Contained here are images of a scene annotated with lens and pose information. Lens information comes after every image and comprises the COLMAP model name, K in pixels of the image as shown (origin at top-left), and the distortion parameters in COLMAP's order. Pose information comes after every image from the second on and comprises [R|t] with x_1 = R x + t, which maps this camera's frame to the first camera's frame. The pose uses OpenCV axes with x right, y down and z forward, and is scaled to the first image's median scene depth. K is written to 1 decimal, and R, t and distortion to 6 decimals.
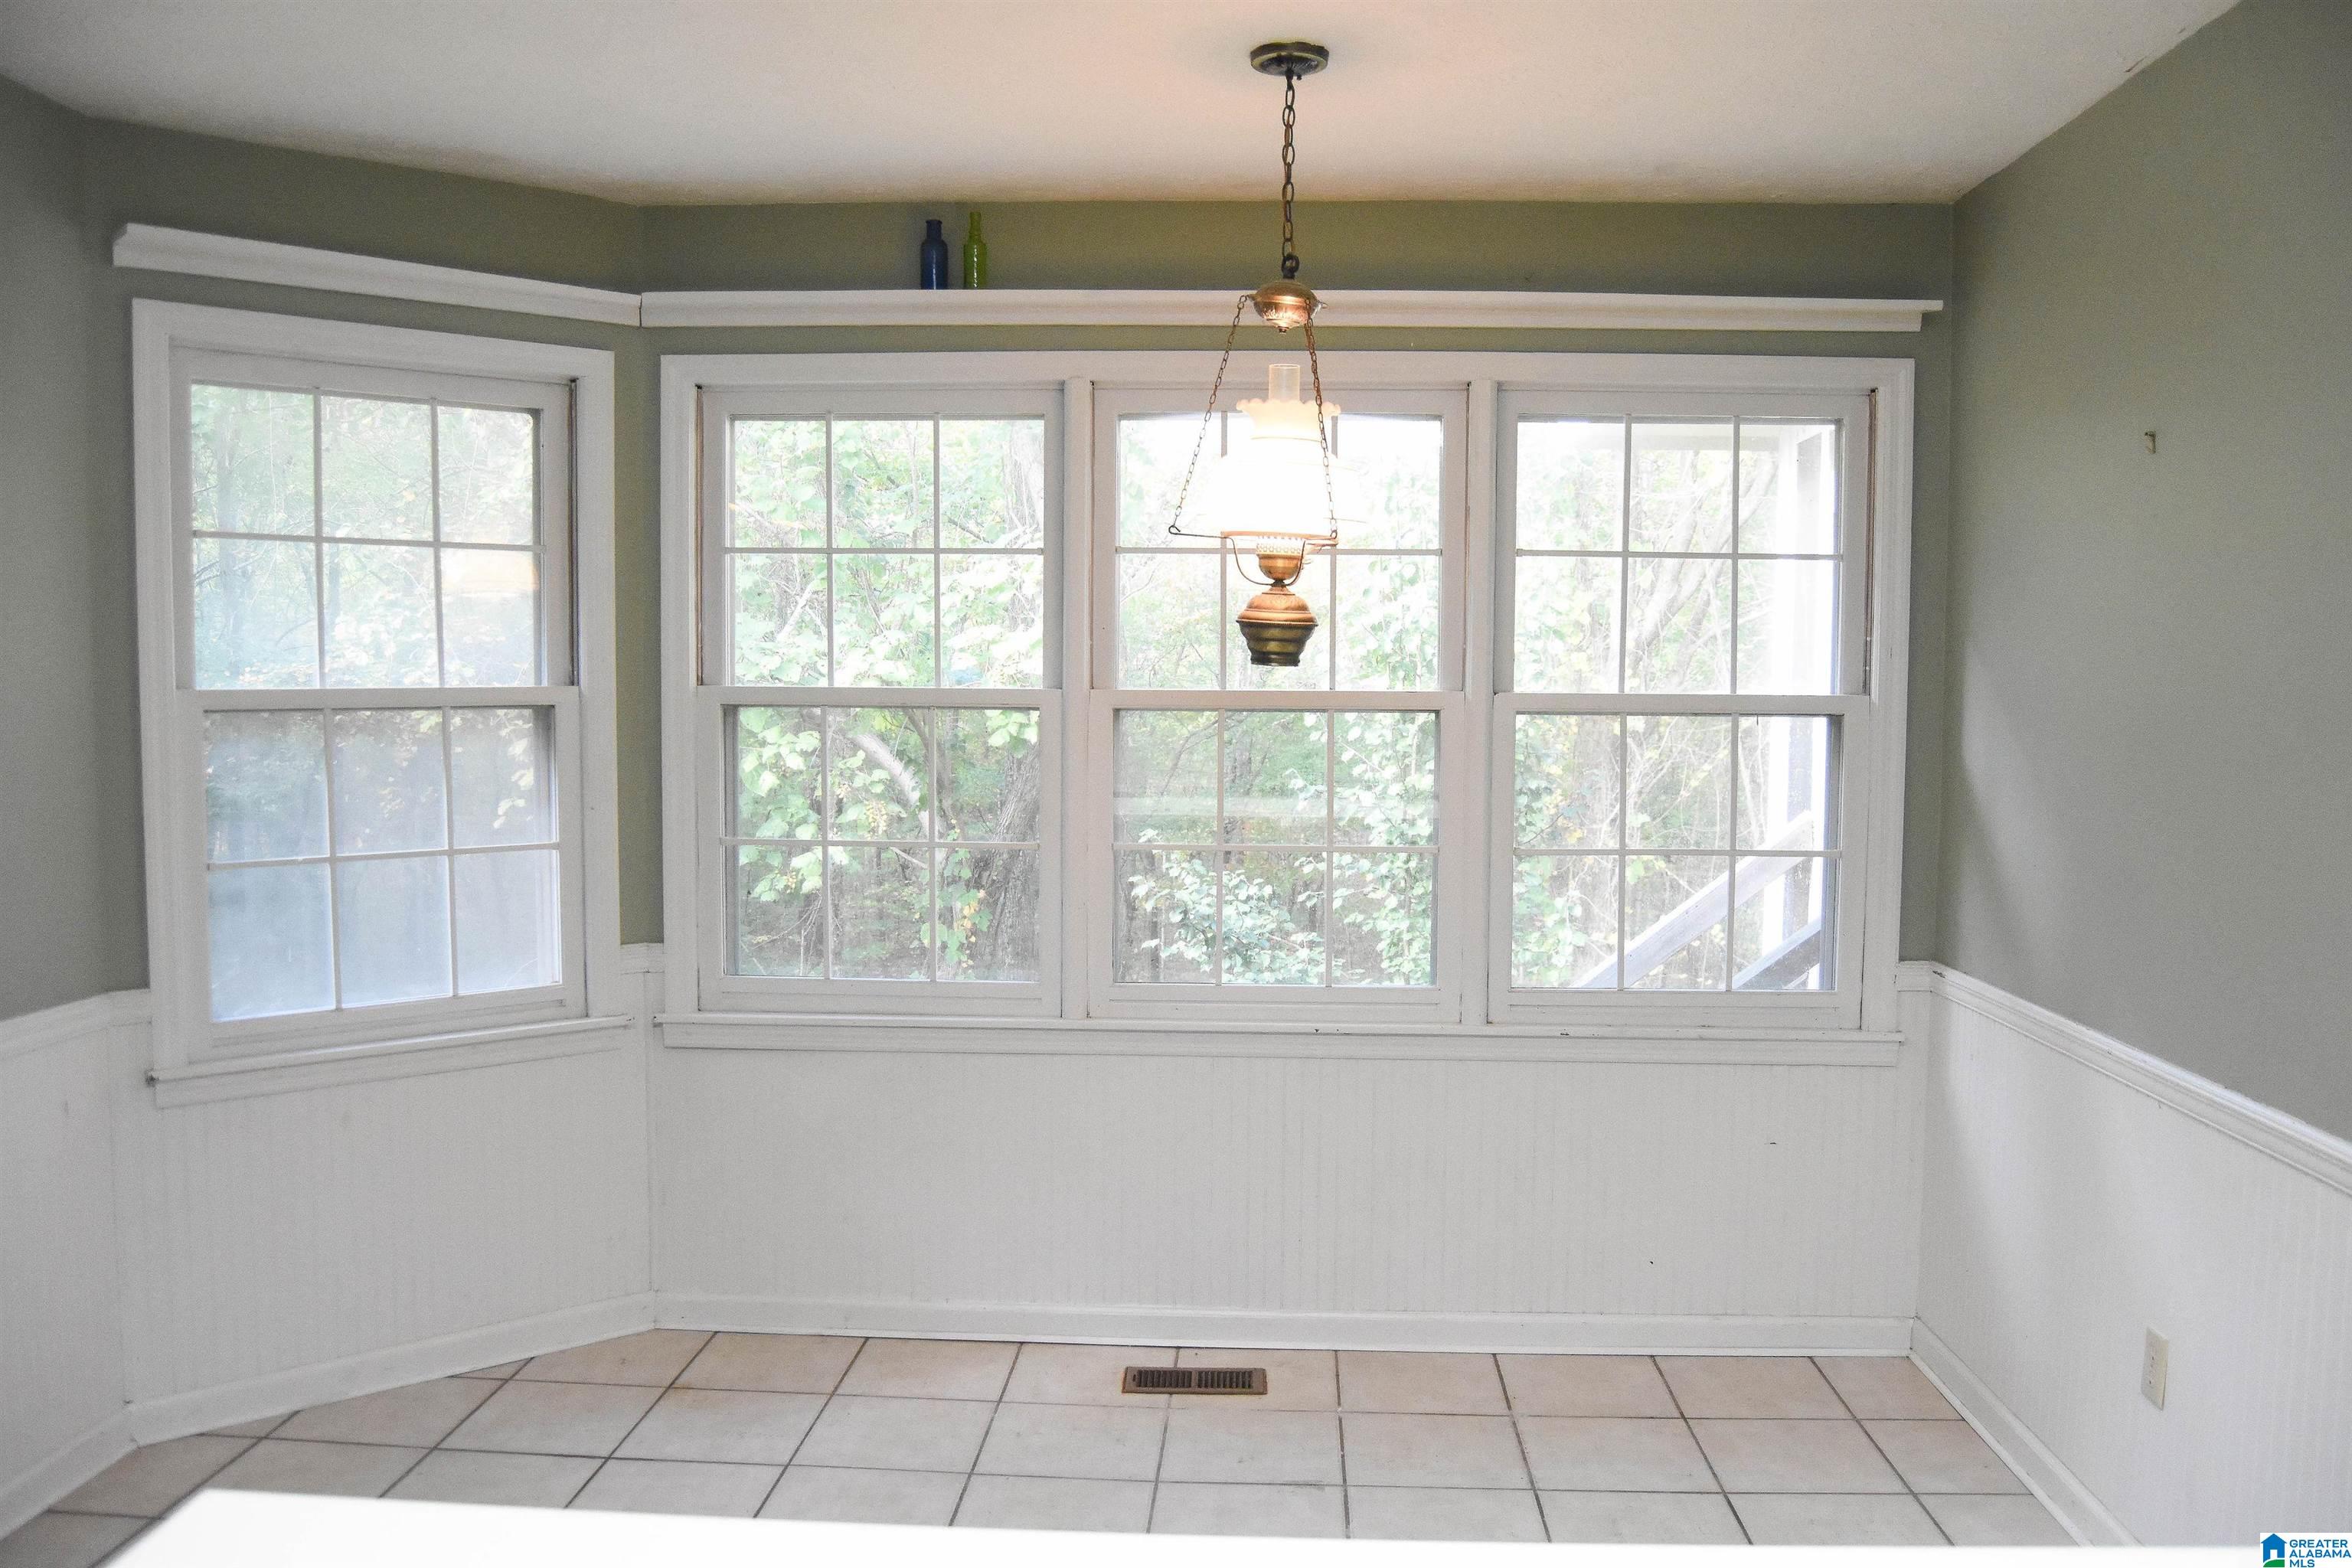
lens RADIAL K [[1898.8, 0, 1176.0], [0, 1898.8, 784.0], [0, 0, 1]] dist [-0.116706, 0.106708]
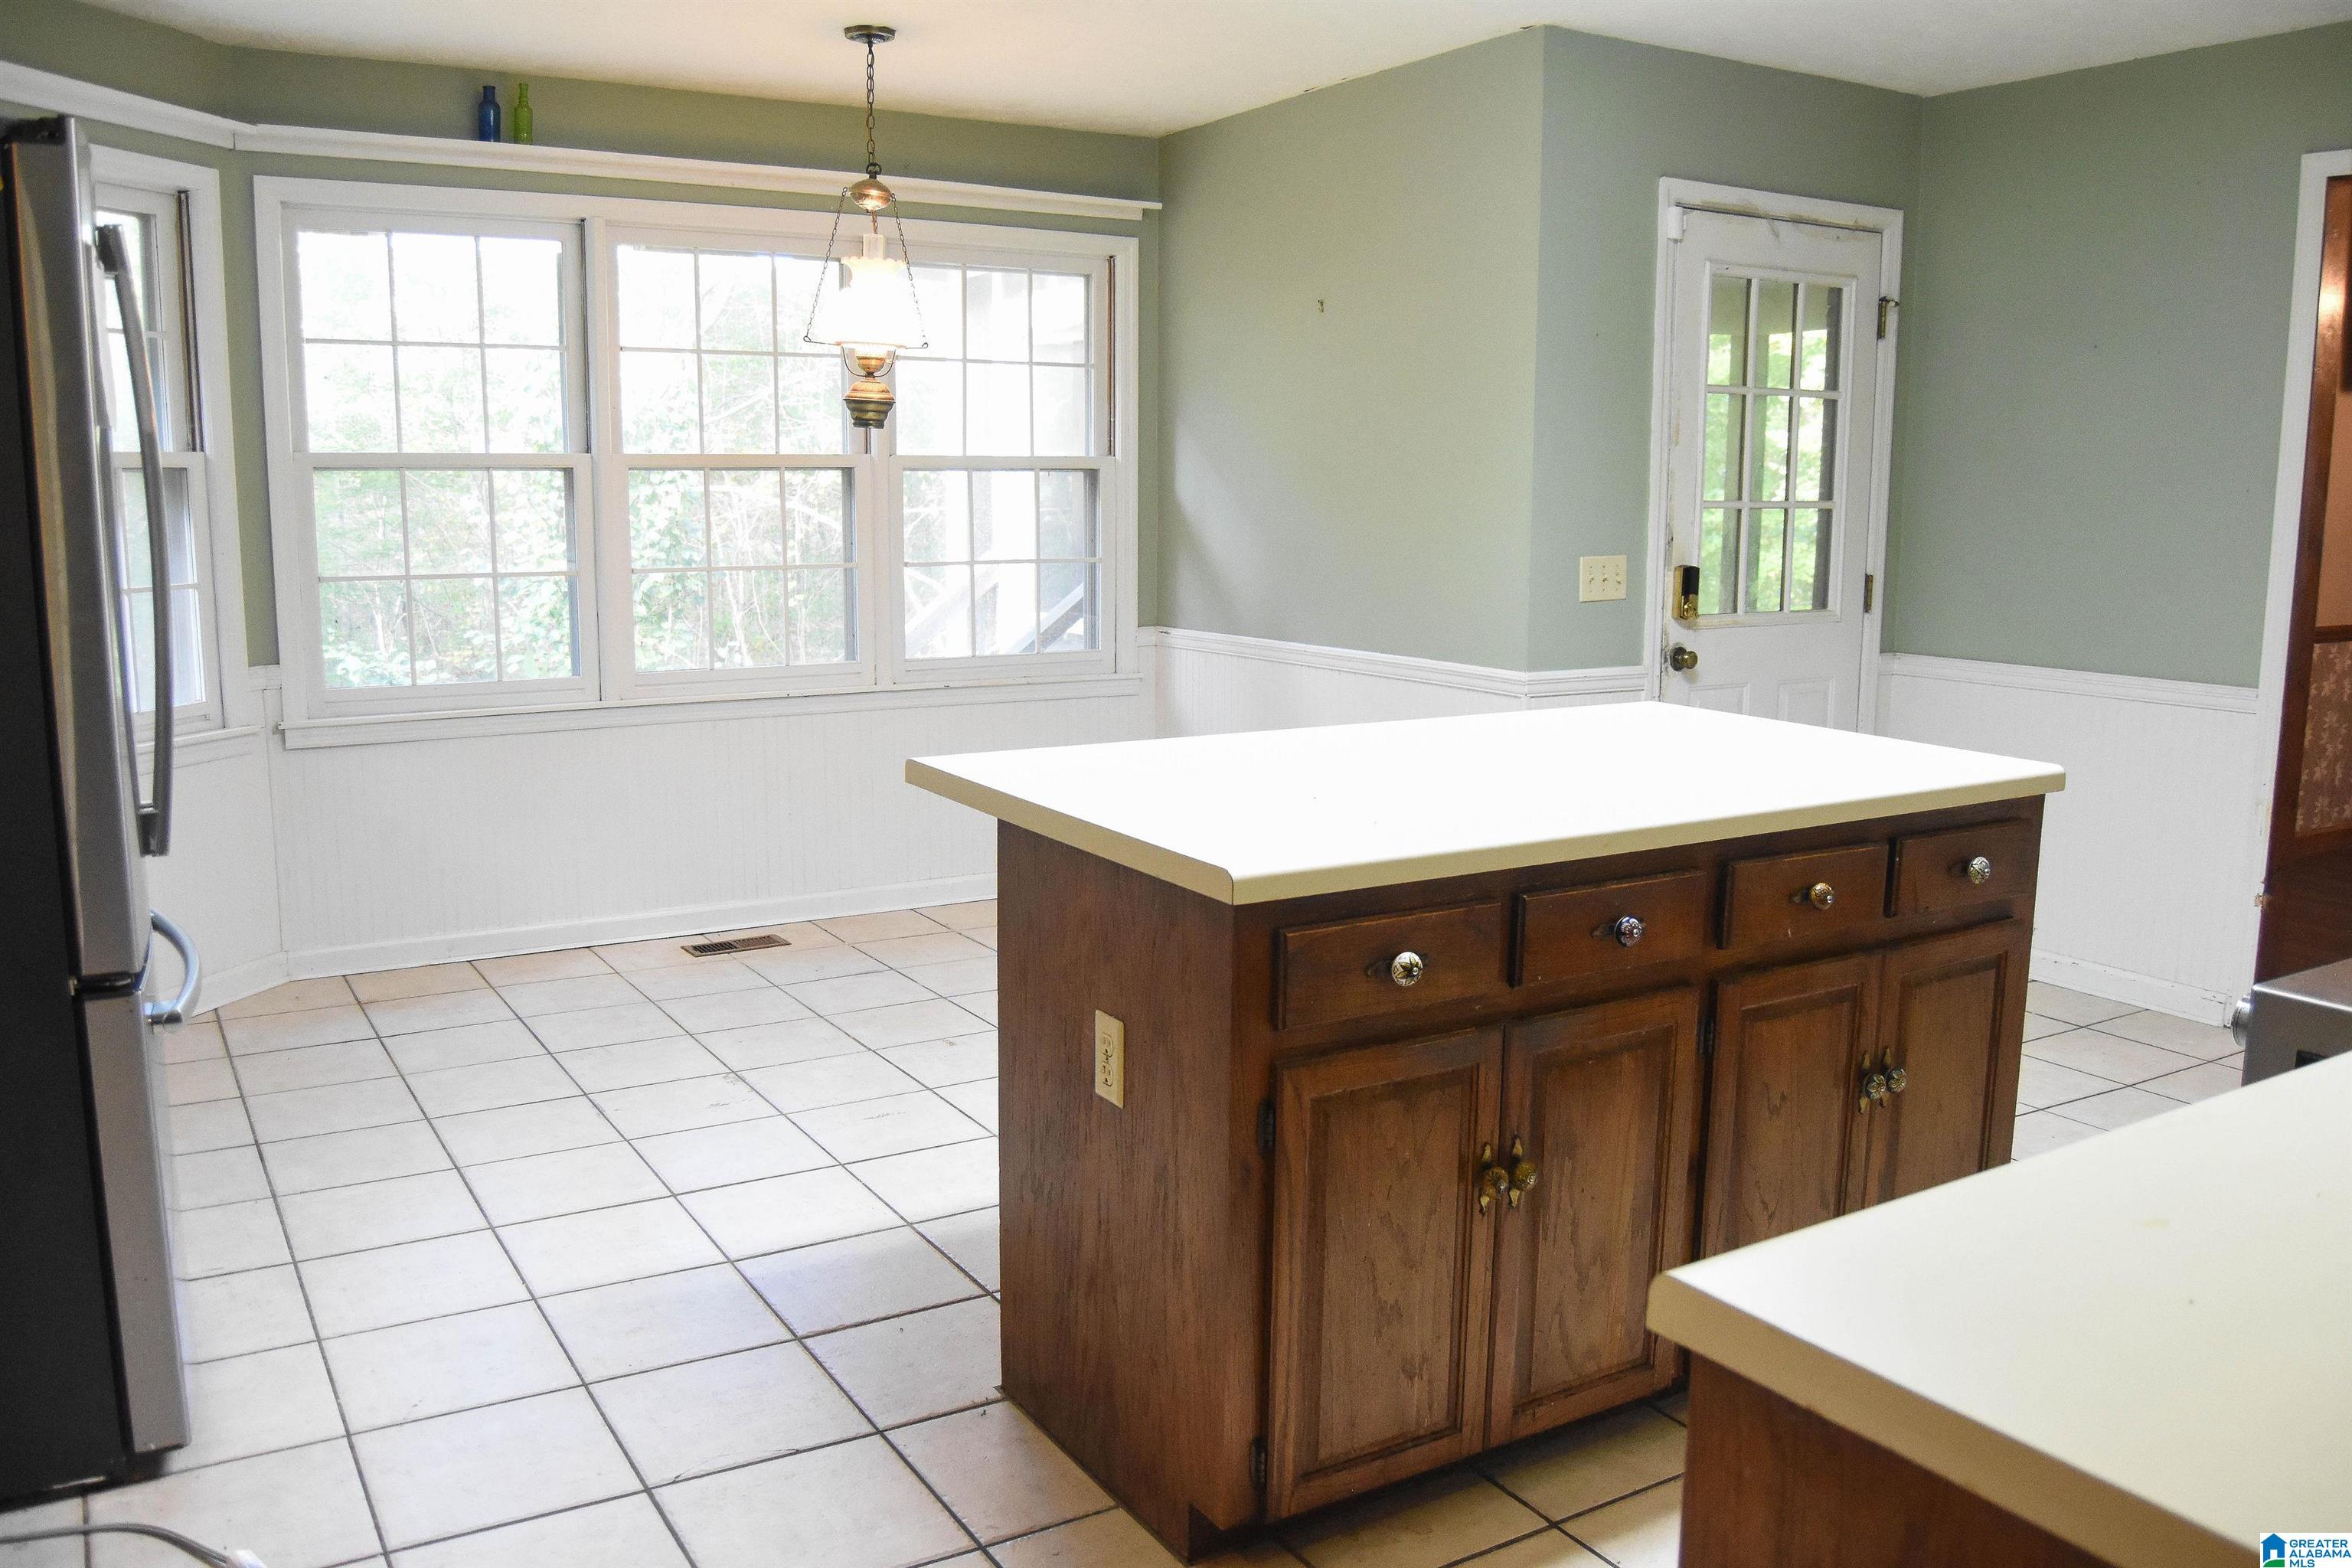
lens RADIAL K [[1898.8, 0, 1176.0], [0, 1898.8, 784.0], [0, 0, 1]] dist [-0.116706, 0.106708]
pose [[0.827264, -0.092280, 0.554183, -0.492515], [0.036636, 0.993179, 0.110691, 0.051954], [-0.560618, -0.071267, 0.825002, -0.349175]]
